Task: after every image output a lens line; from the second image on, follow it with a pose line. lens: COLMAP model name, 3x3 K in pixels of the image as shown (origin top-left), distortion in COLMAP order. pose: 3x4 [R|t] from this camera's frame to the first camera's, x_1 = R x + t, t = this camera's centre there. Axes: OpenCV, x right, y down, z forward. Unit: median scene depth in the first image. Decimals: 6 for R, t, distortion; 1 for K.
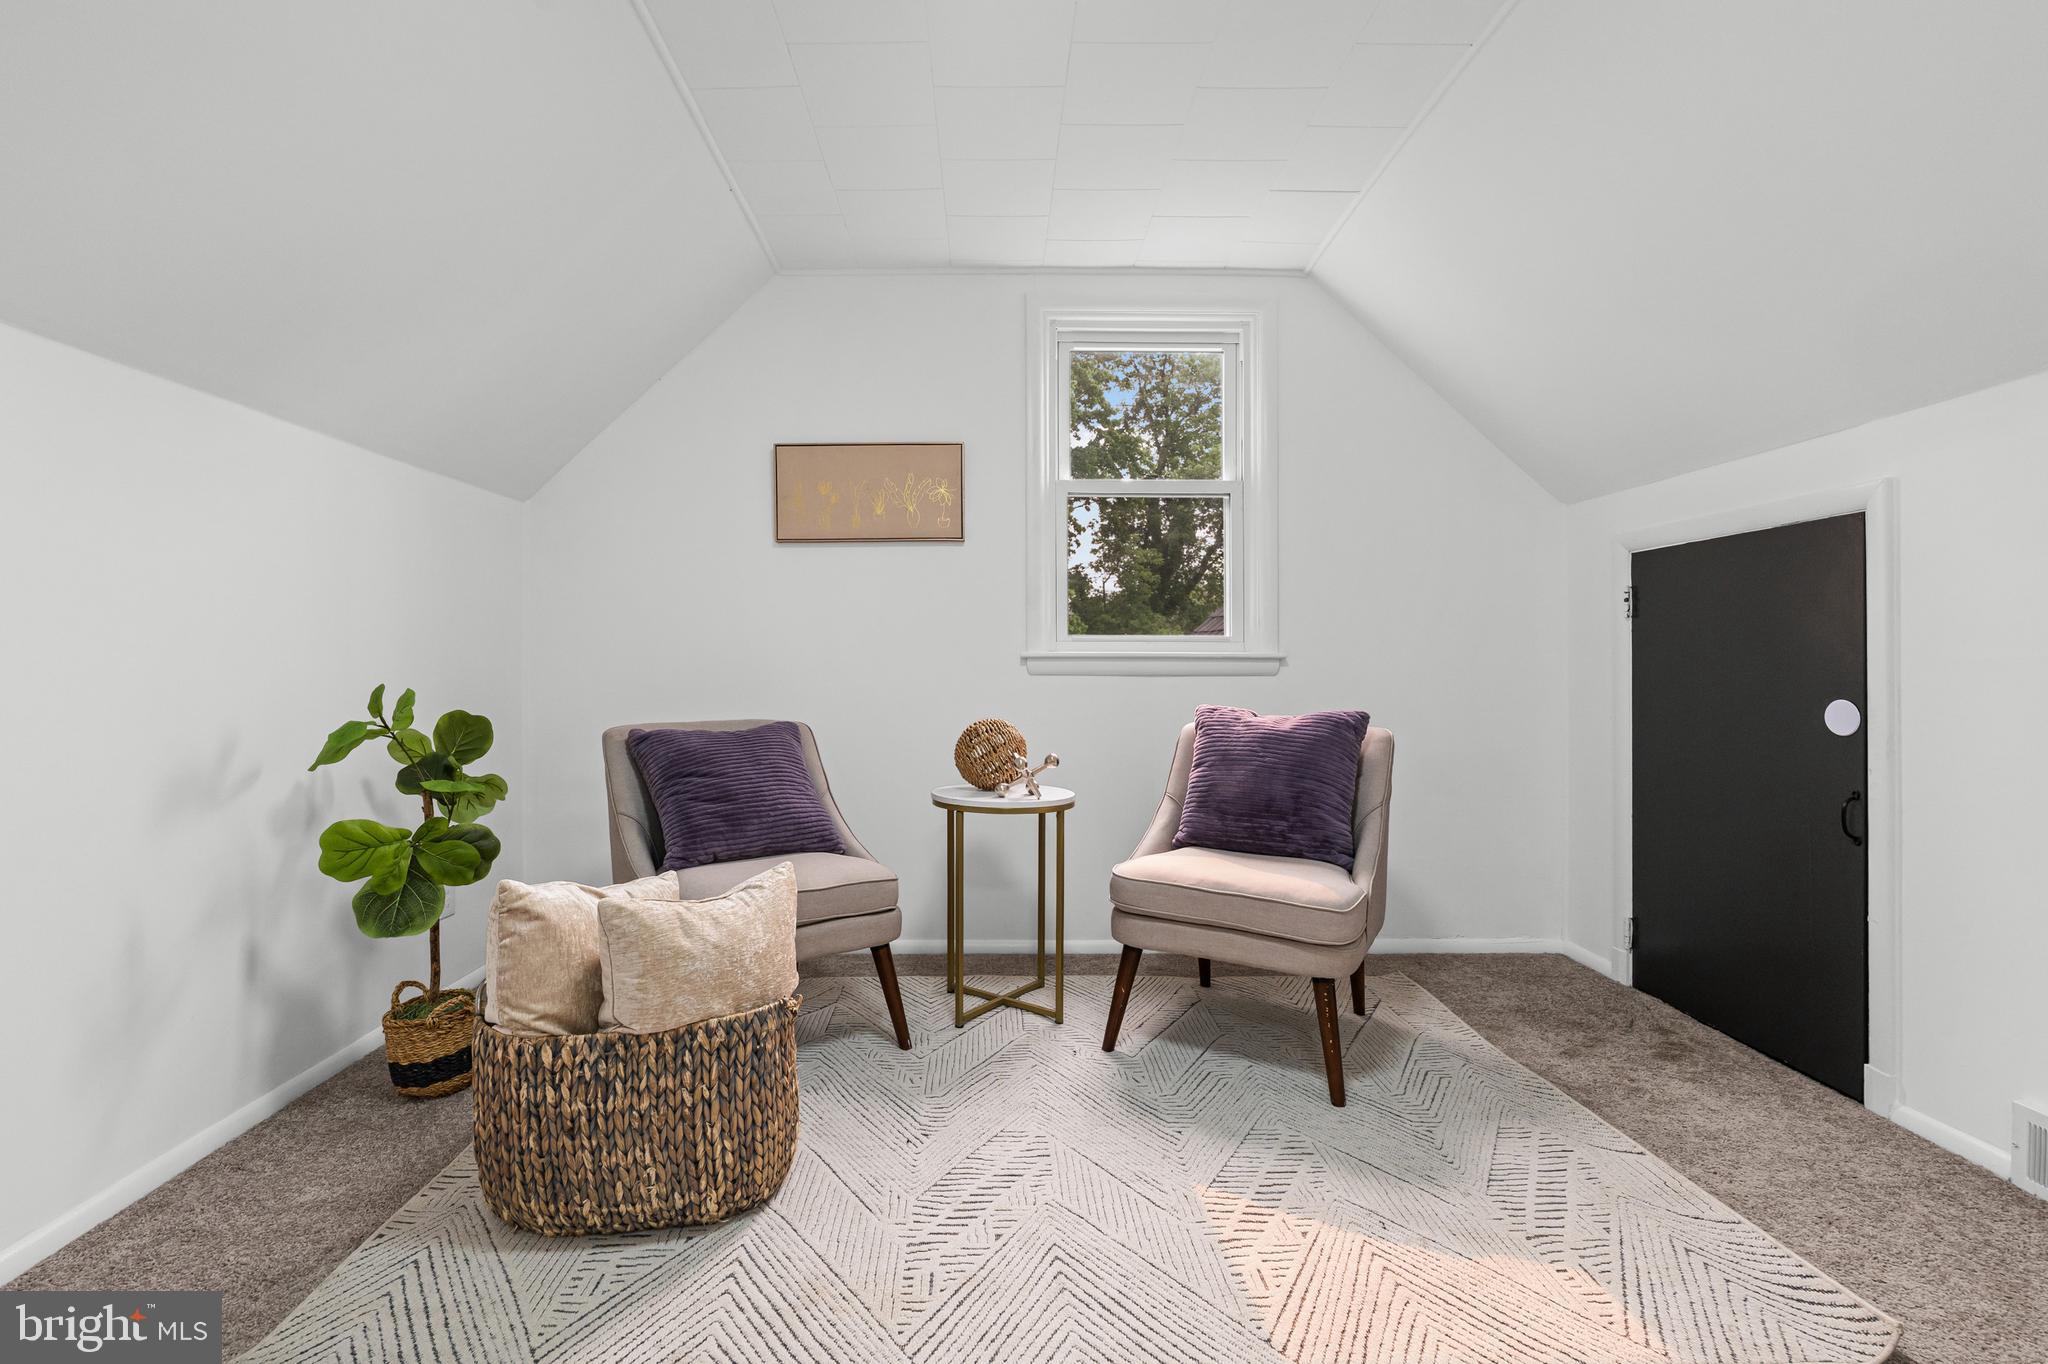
lens RADIAL K [[919.5, 0, 996.0], [0, 919.5, 672.0], [0, 0, 1]] dist [-0.004553, -0.000522]
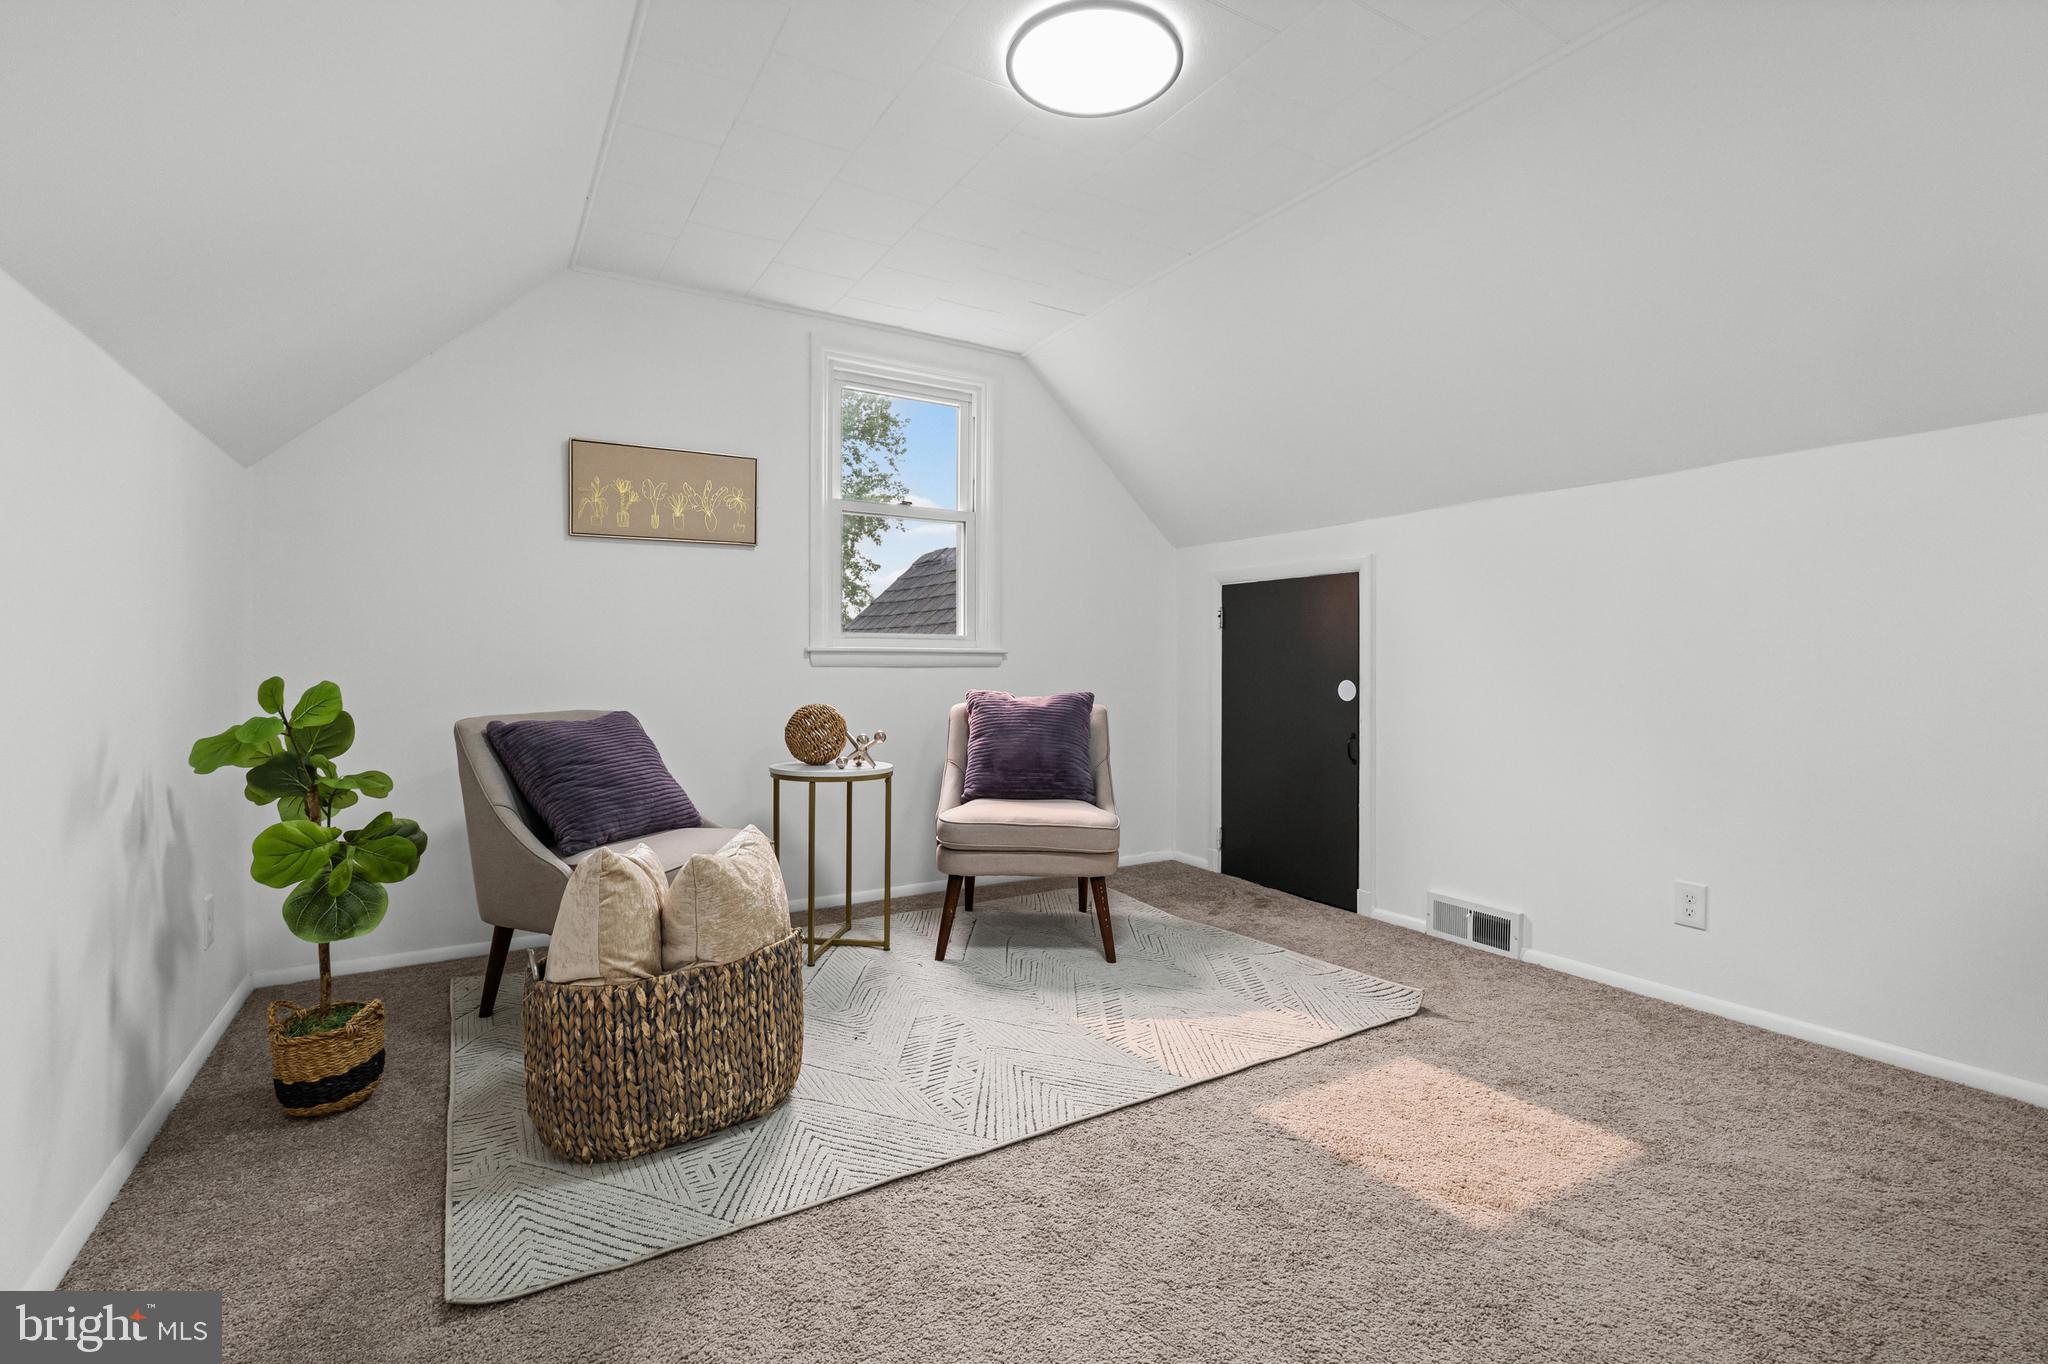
lens RADIAL K [[919.5, 0, 1012.4], [0, 919.5, 666.1], [0, 0, 1]] dist [-0.004553, -0.000522]
pose [[0.861483, -0.001247, 0.507785, -0.502008], [0.000537, 0.999999, 0.001544, 0.001638], [-0.507786, -0.001058, 0.861482, -0.171020]]
